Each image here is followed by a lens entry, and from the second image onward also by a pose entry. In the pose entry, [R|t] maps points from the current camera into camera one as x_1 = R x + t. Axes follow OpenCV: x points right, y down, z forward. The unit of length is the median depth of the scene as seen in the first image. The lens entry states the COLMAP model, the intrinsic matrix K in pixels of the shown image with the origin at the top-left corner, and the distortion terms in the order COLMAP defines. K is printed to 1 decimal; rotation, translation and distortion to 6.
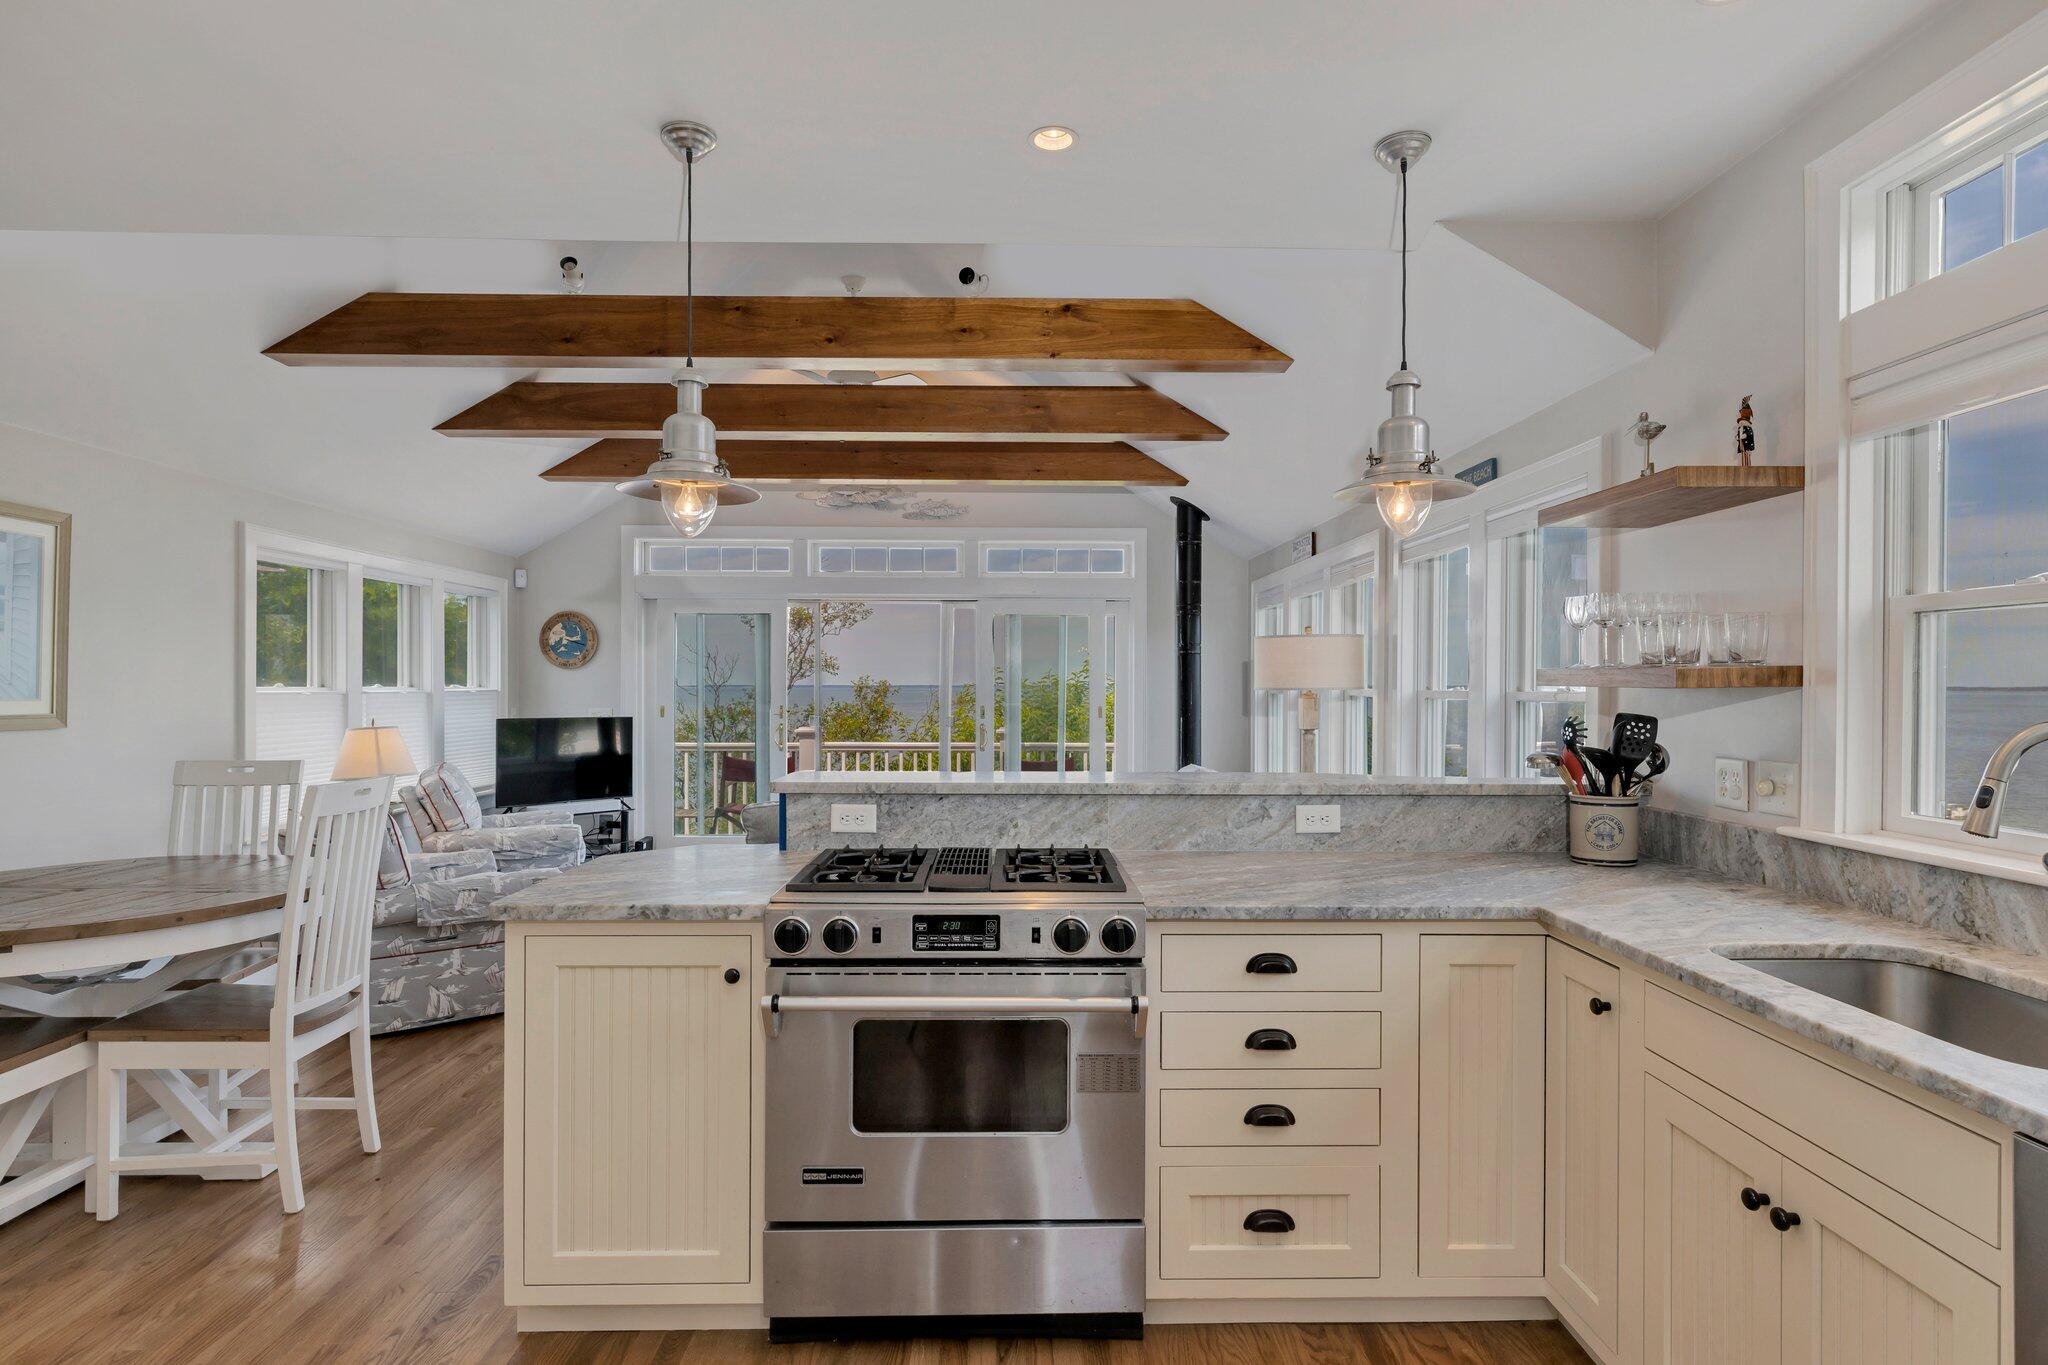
lens RADIAL K [[1054.1, 0, 1026.8], [0, 1054.1, 680.9], [0, 0, 1]] dist [-0.000118, -0.002845]
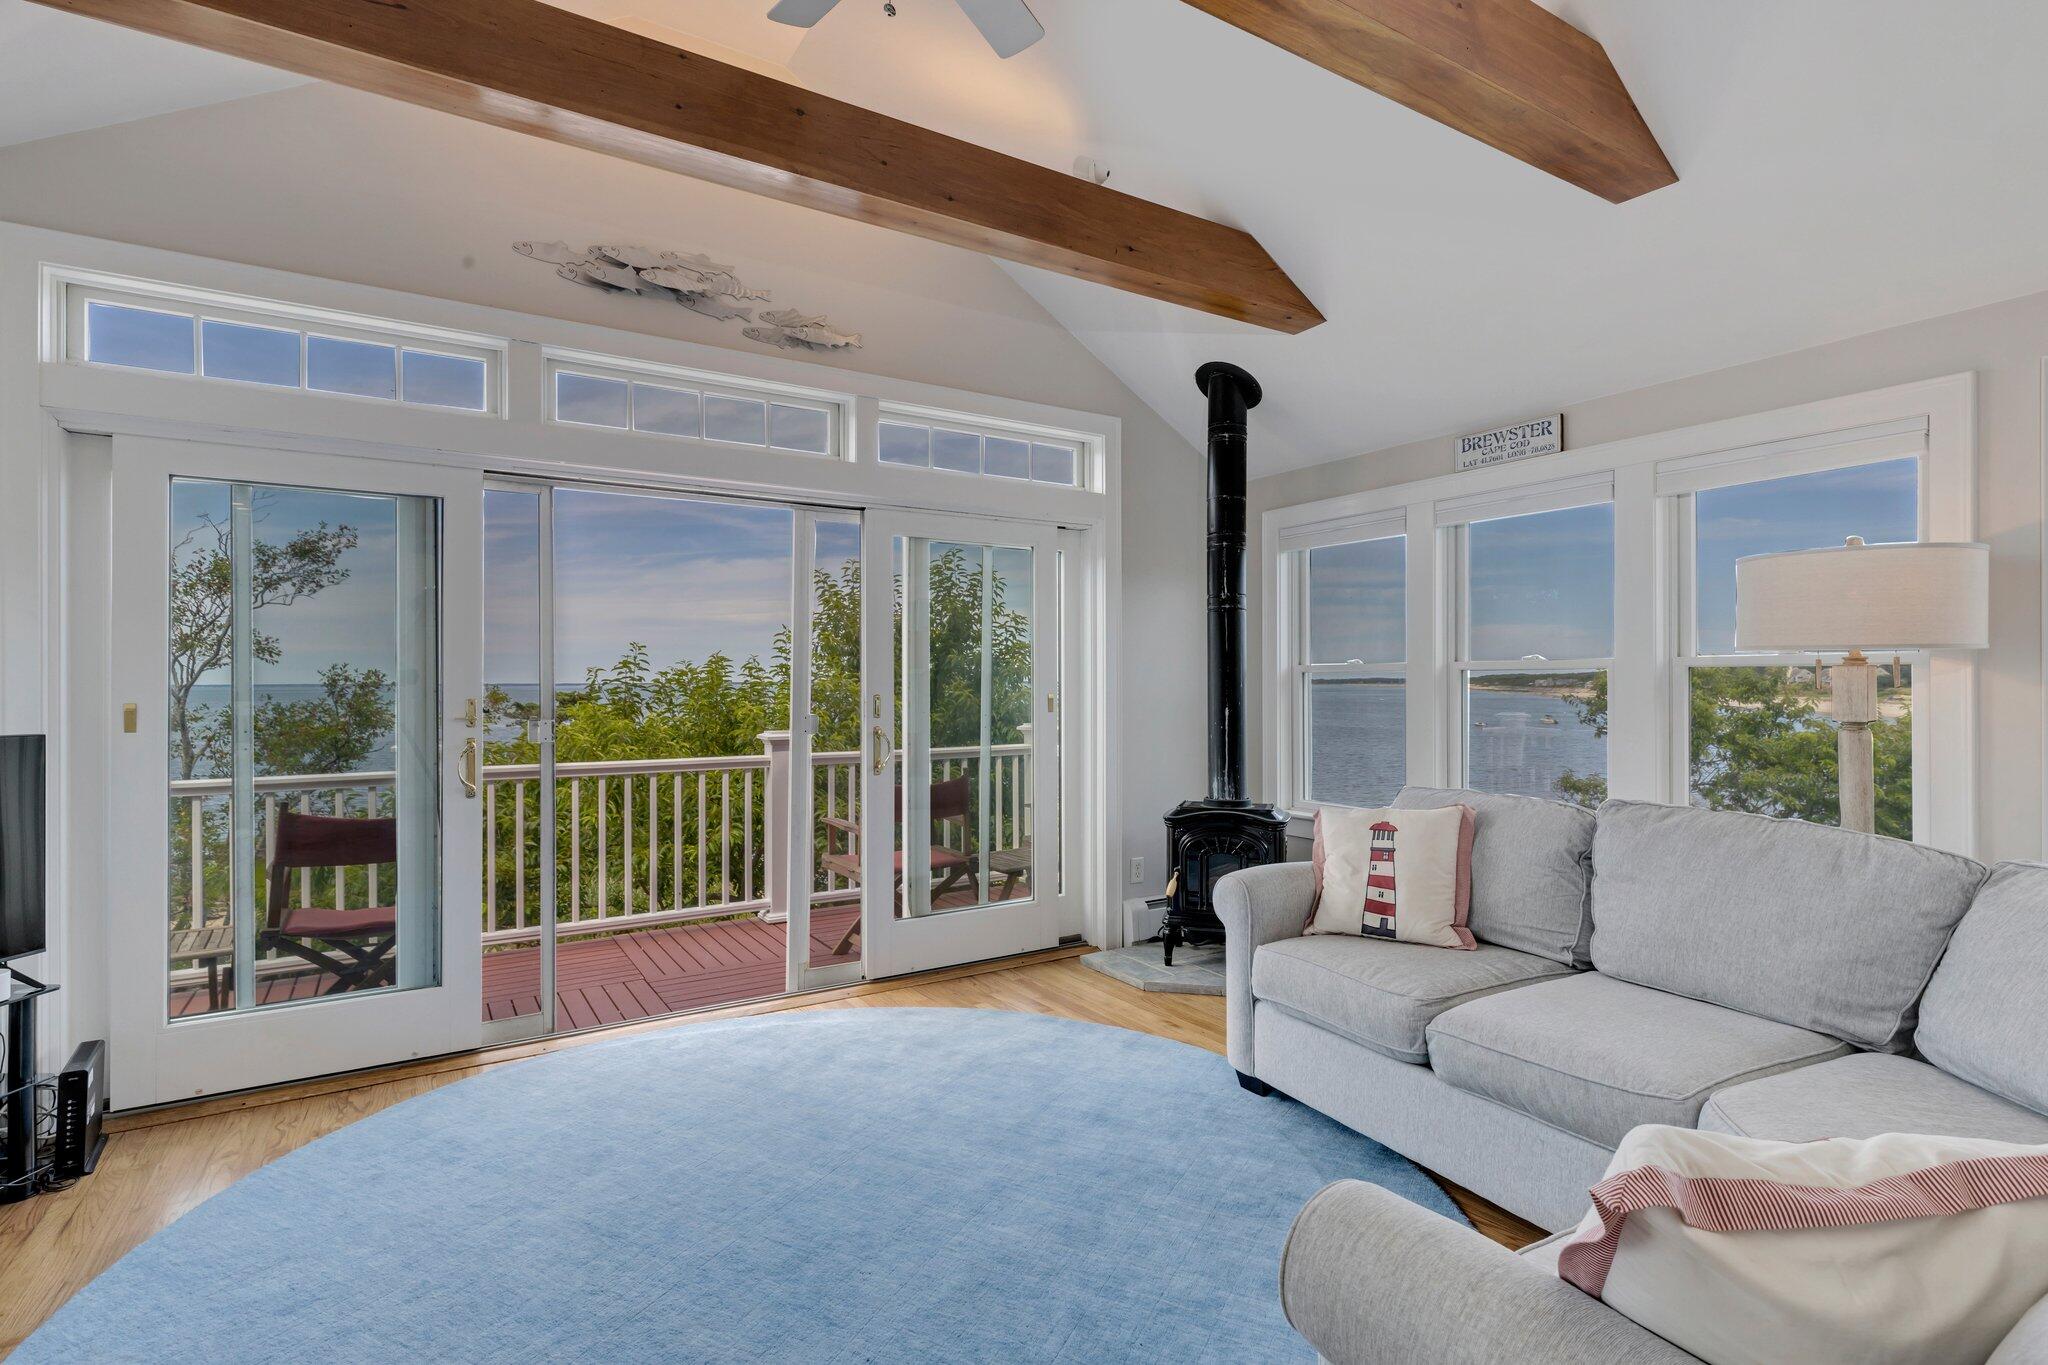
lens RADIAL K [[972.4, 0, 1021.5], [0, 972.4, 677.7], [0, 0, 1]] dist [-0.000448, 0.000109]
pose [[0.858624, -0.003270, 0.512596, -0.249818], [0.003313, 0.999994, 0.000830, 0.014831], [-0.512596, 0.000985, 0.858630, 0.524399]]
